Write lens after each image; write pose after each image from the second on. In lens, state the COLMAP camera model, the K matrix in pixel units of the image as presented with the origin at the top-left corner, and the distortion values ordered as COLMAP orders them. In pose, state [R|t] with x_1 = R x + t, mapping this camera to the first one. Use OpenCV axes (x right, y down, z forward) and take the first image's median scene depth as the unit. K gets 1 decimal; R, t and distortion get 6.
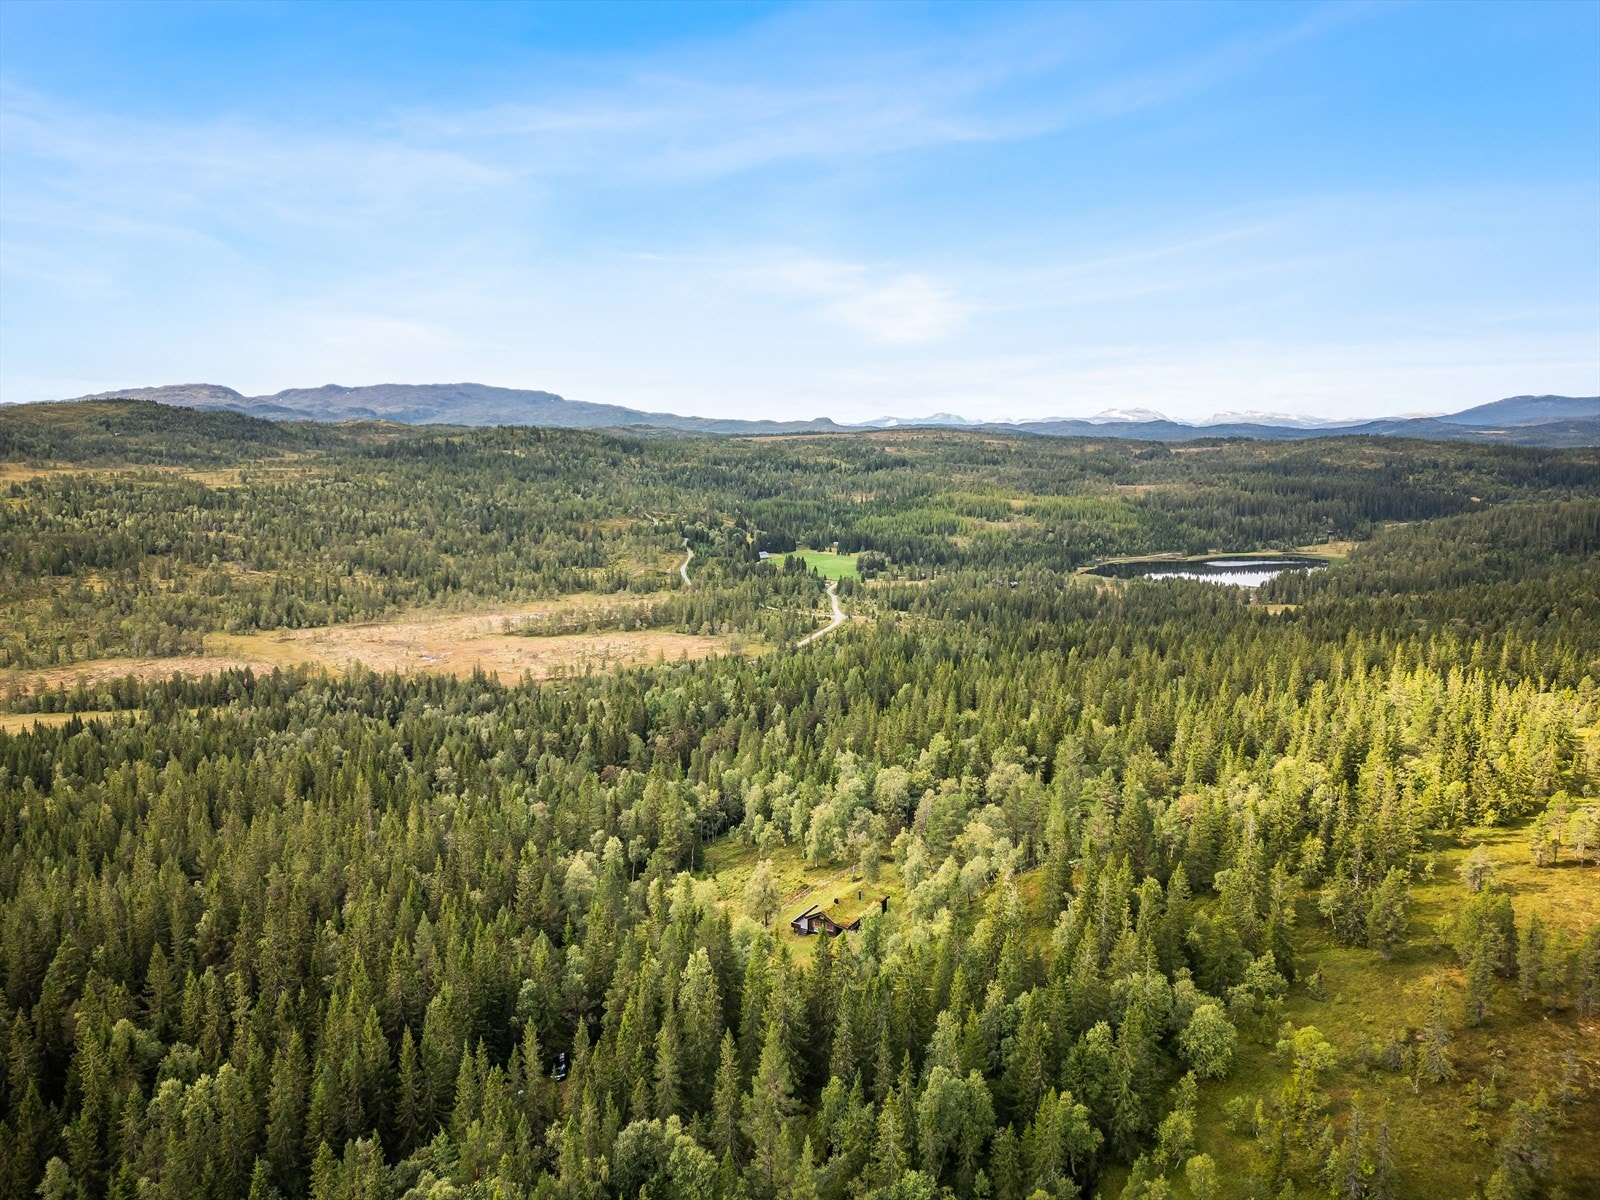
lens RADIAL K [[1125.6, 0, 800.0], [0, 1125.6, 600.0], [0, 0, 1]] dist [0.085060, -0.104231]
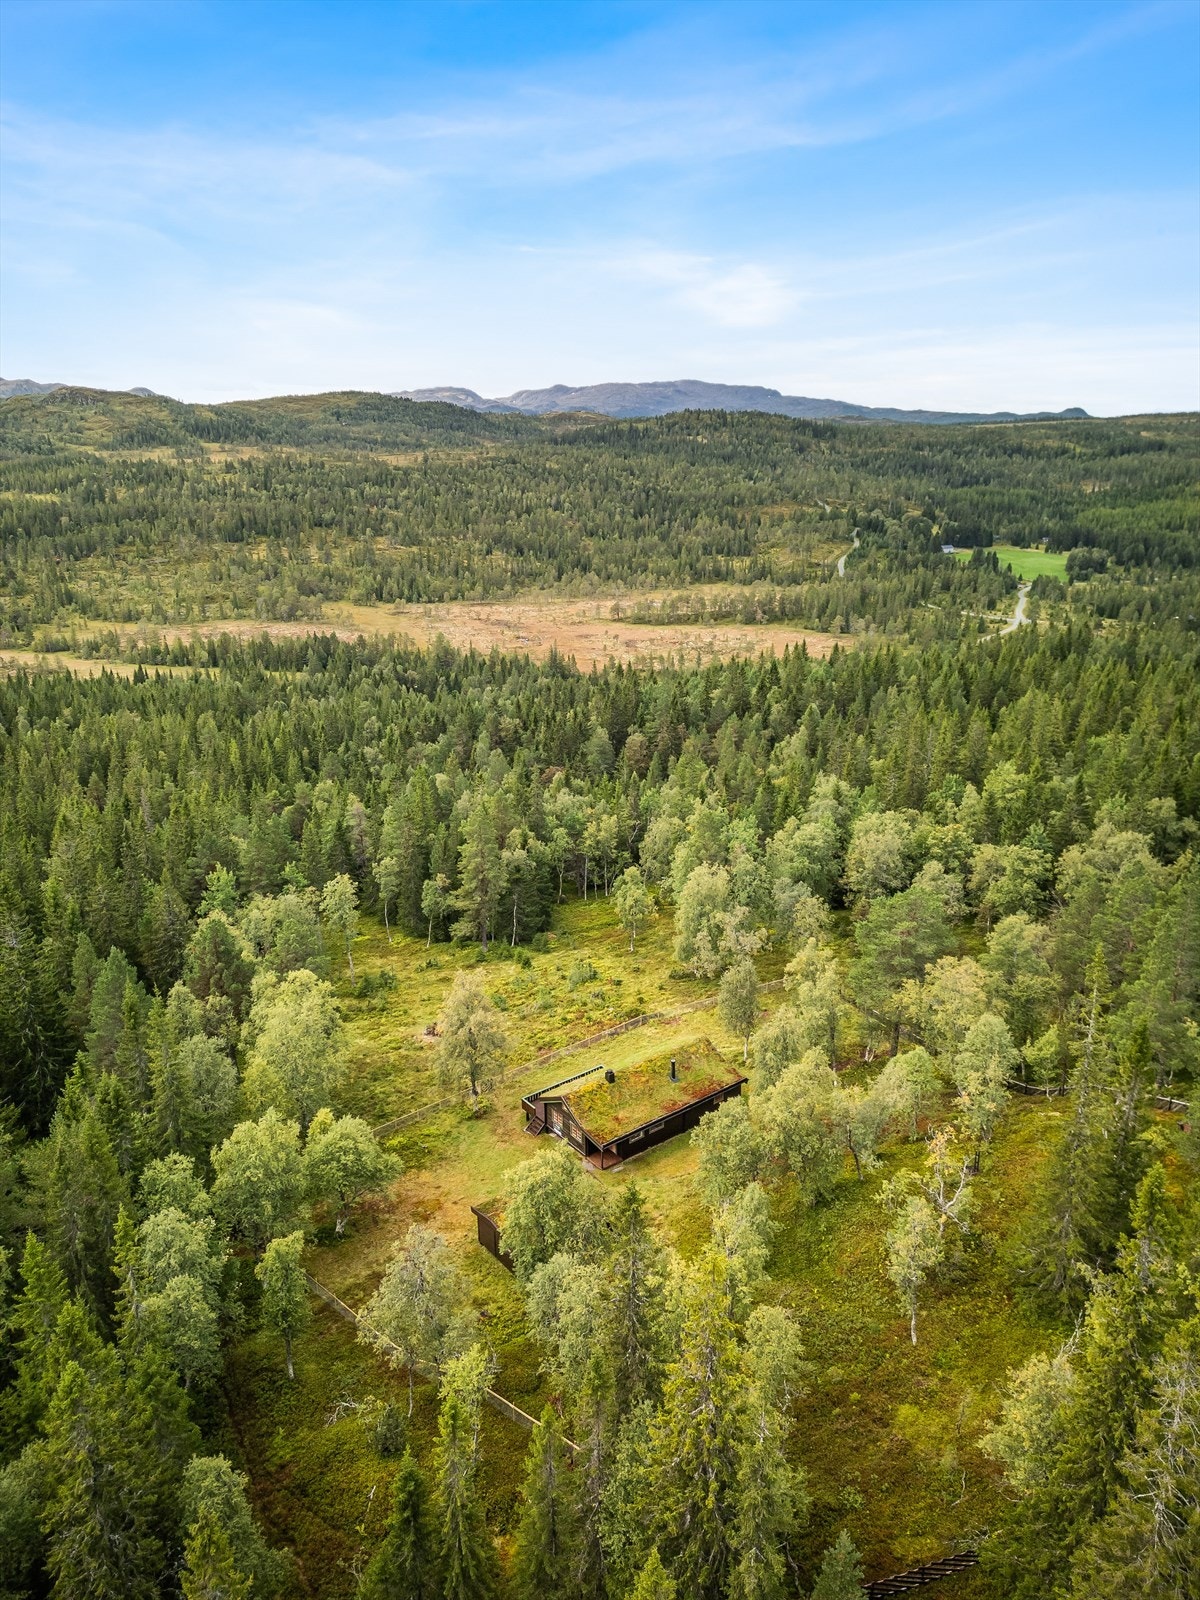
lens RADIAL K [[1125.6, 0, 600.0], [0, 1125.6, 800.0], [0, 0, 1]] dist [0.085060, -0.104231]
pose [[0.935313, 0.107195, -0.337193, 0.032518], [-0.051816, 0.984225, 0.169161, 0.014408], [0.350008, -0.140746, 0.926113, 0.110526]]
